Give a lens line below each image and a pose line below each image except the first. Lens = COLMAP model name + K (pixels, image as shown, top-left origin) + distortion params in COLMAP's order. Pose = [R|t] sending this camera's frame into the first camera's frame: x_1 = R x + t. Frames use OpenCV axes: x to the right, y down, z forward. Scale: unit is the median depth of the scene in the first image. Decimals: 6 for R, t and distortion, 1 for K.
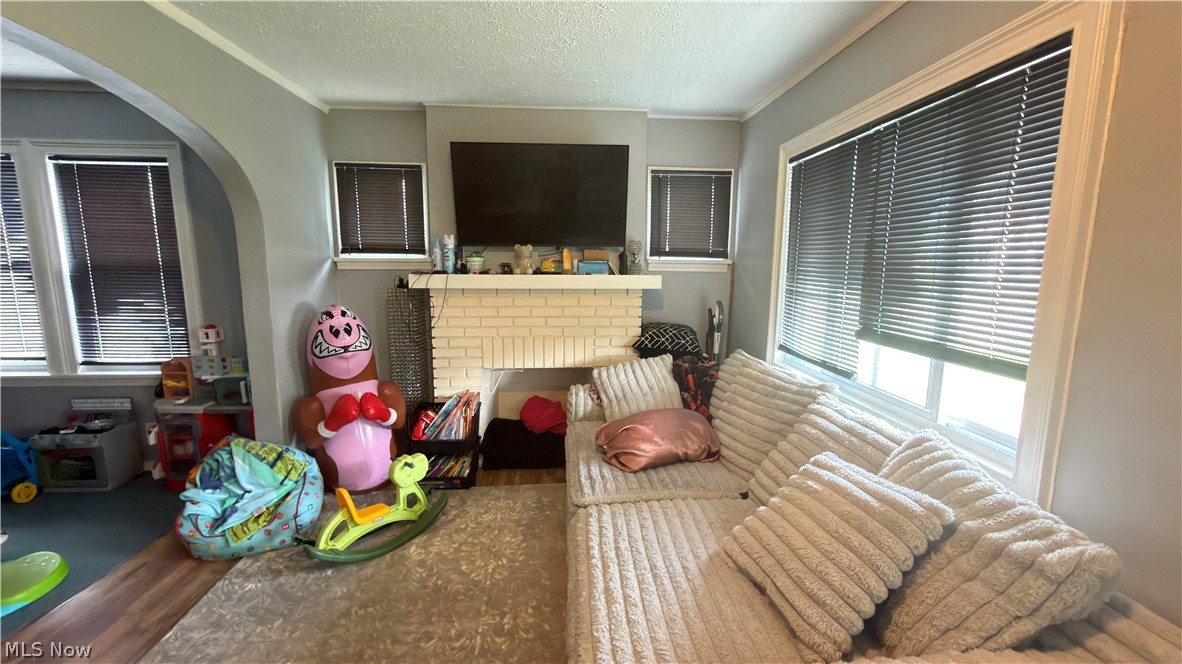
lens RADIAL K [[469.3, 0, 591.0], [0, 469.3, 332.0], [0, 0, 1]] dist [-0.001317, 0.000007]
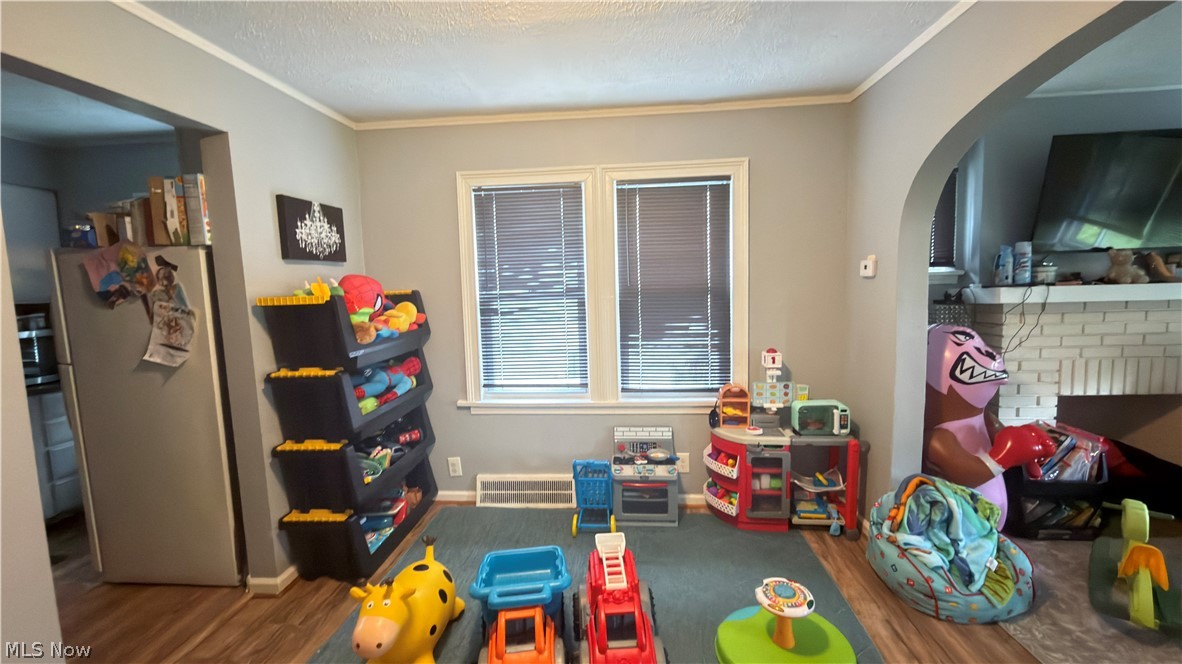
lens RADIAL K [[482.8, 0, 591.0], [0, 482.8, 332.0], [0, 0, 1]] dist [0.013746, 0.000058]
pose [[0.989287, -0.019856, -0.144628, -1.020917], [0.012852, 0.998706, -0.049197, -0.005437], [0.145418, 0.046812, 0.988262, -0.003848]]
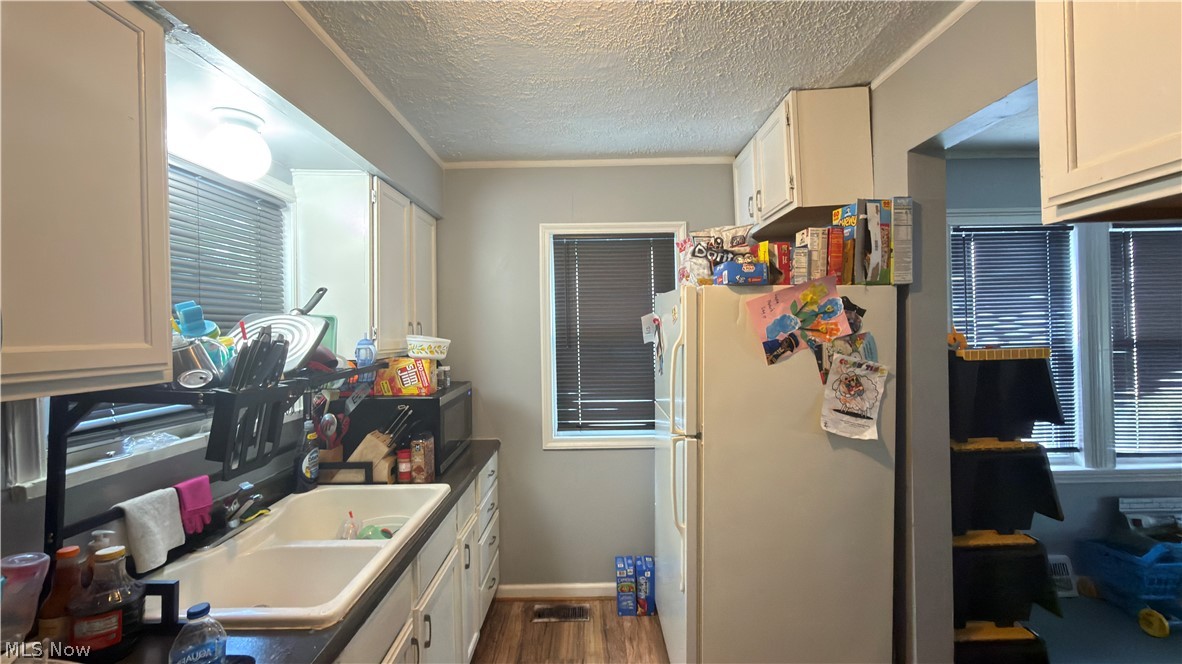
lens RADIAL K [[488.1, 0, 591.0], [0, 488.1, 332.0], [0, 0, 1]] dist [0.034739, 0.000021]
pose [[0.999585, -0.028748, 0.001803, -2.055023], [0.028686, 0.987865, -0.152640, -0.042208], [0.002607, 0.152628, 0.988280, 0.051360]]
